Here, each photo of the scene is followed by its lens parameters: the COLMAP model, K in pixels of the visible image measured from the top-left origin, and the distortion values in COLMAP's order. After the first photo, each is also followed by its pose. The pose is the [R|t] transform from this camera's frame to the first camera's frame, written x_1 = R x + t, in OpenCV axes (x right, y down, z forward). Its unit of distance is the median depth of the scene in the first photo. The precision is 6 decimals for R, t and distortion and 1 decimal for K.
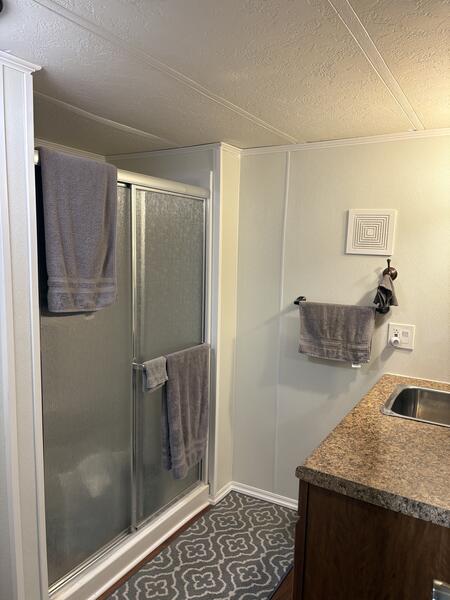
lens RADIAL K [[455.3, 0, 222.4], [0, 455.3, 299.7], [0, 0, 1]] dist [0.041575, -0.034971]
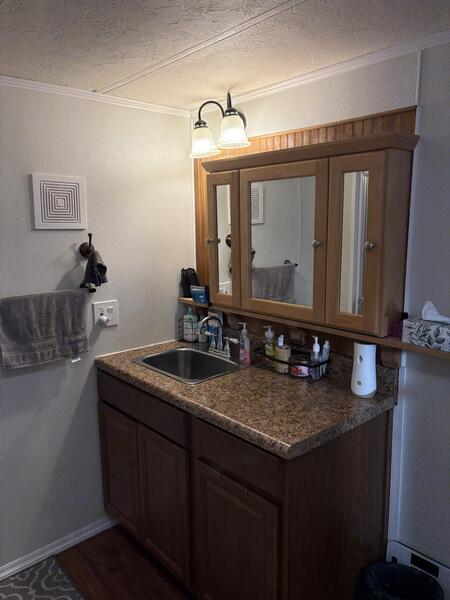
lens RADIAL K [[455.3, 0, 222.8], [0, 455.3, 300.9], [0, 0, 1]] dist [0.041575, -0.034971]
pose [[0.299672, -0.190205, 0.934890, -0.411730], [0.129787, 0.978943, 0.157565, -0.063824], [-0.945173, 0.074119, 0.318048, 0.455730]]
